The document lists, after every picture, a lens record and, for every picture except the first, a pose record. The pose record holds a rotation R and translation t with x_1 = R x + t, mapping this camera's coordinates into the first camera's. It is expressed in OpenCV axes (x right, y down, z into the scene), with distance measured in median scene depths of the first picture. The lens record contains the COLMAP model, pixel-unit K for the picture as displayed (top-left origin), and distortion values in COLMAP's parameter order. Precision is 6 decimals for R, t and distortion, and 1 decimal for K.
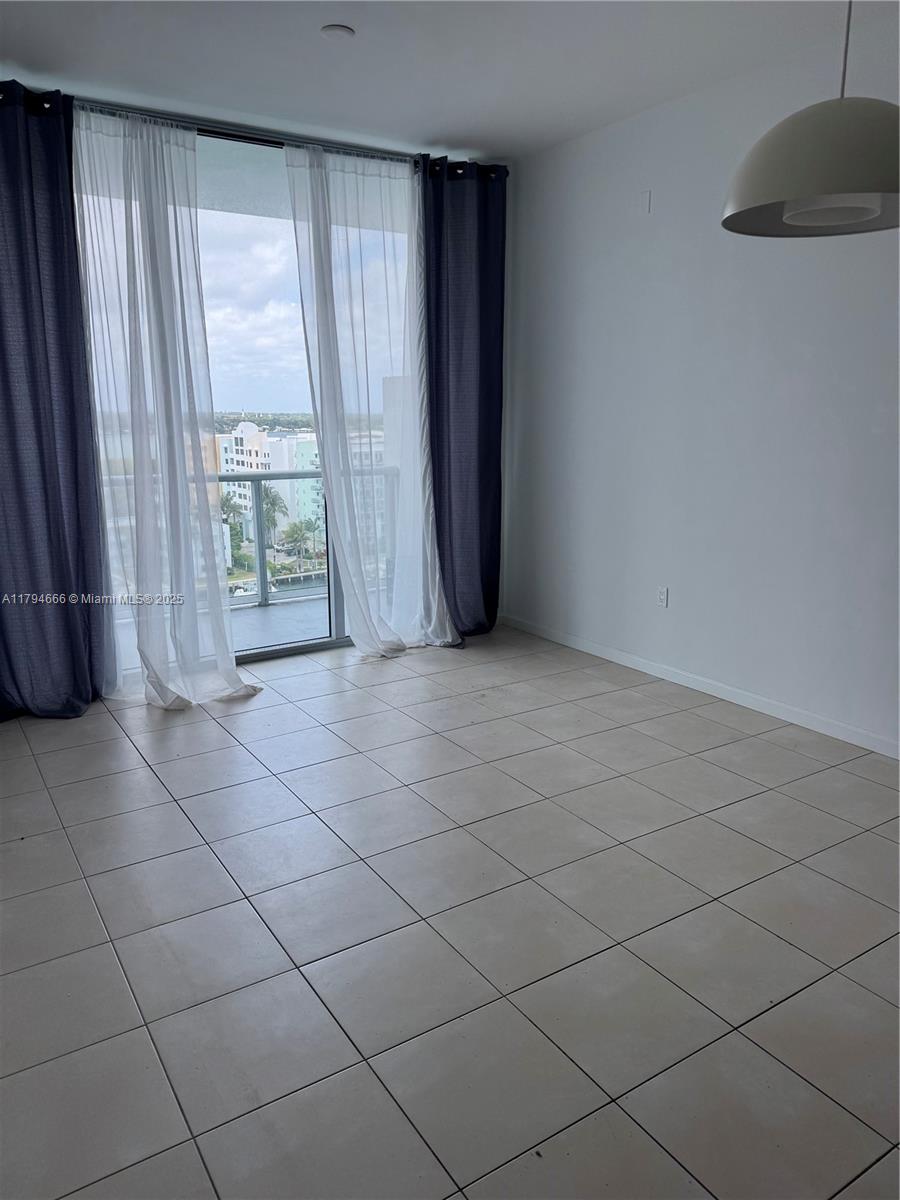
lens RADIAL K [[833.7, 0, 451.0], [0, 833.7, 643.1], [0, 0, 1]] dist [-0.004967, -0.003180]
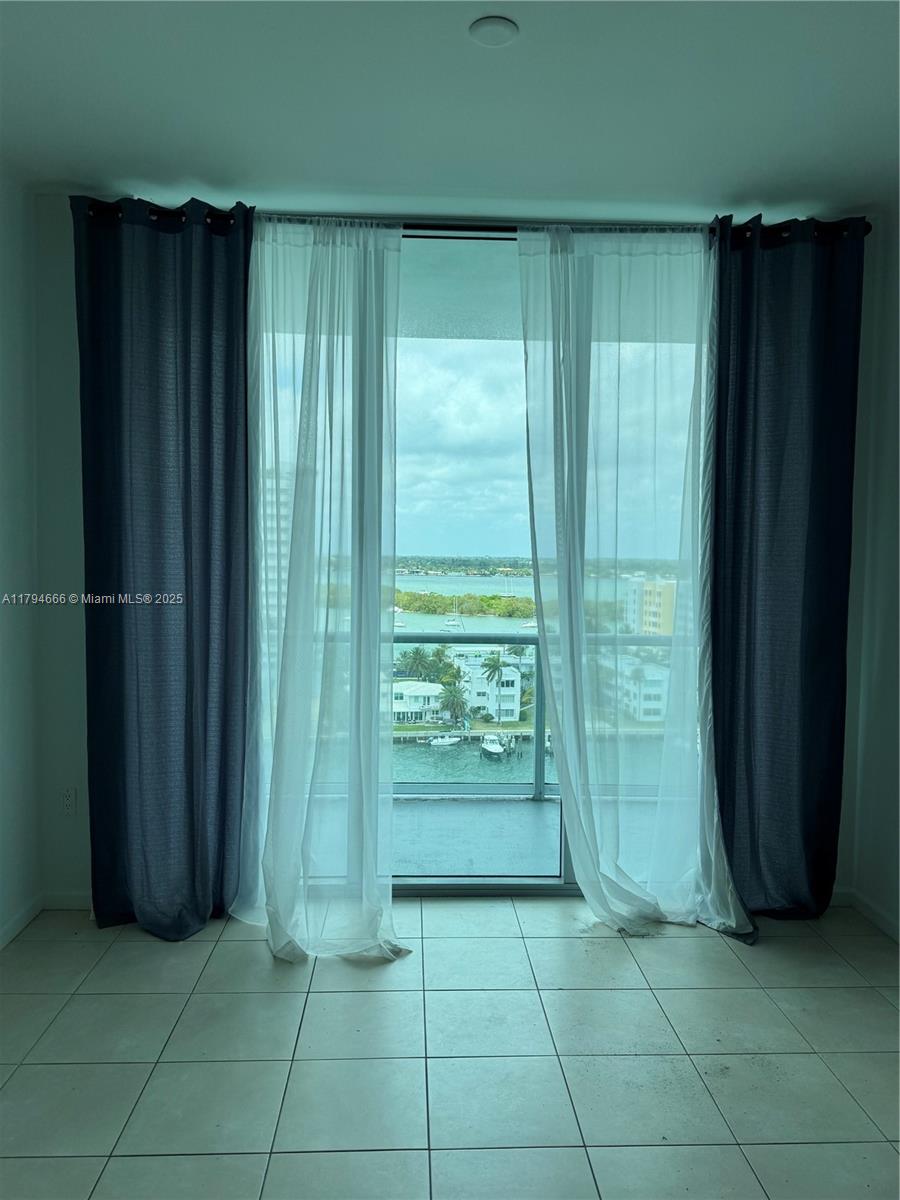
lens RADIAL K [[850.6, 0, 450.0], [0, 850.6, 600.0], [0, 0, 1]] dist [0.003310, 0.000345]
pose [[0.865495, 0.041182, -0.499222, 0.138765], [-0.150143, 0.972120, -0.180108, -0.104612], [0.477886, 0.230838, 0.847548, 0.345867]]
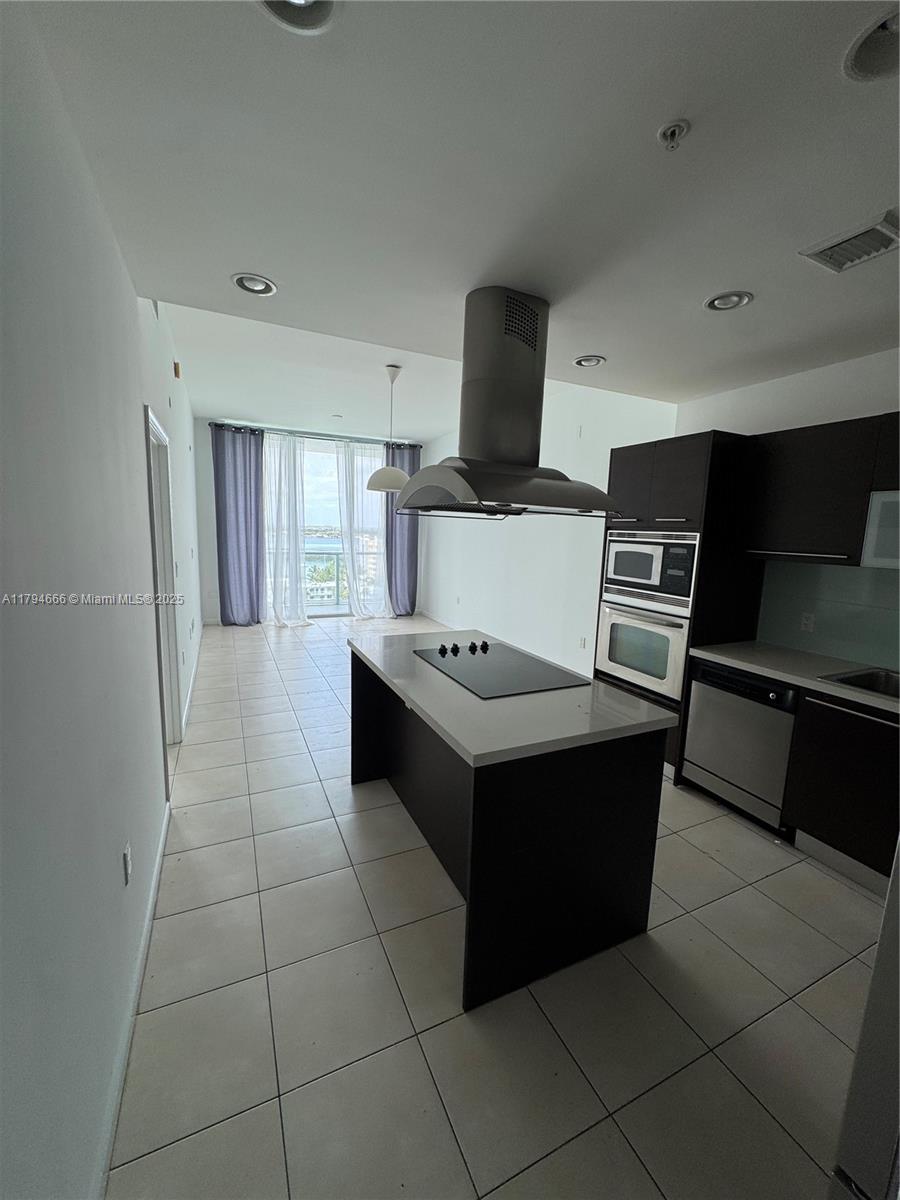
lens RADIAL K [[476.9, 0, 450.0], [0, 476.9, 600.0], [0, 0, 1]] dist [-0.000506, 0.000021]
pose [[0.990507, 0.057116, -0.125034, 0.405744], [-0.072588, 0.989759, -0.122914, 0.129053], [0.116733, 0.130823, 0.984509, -0.496916]]
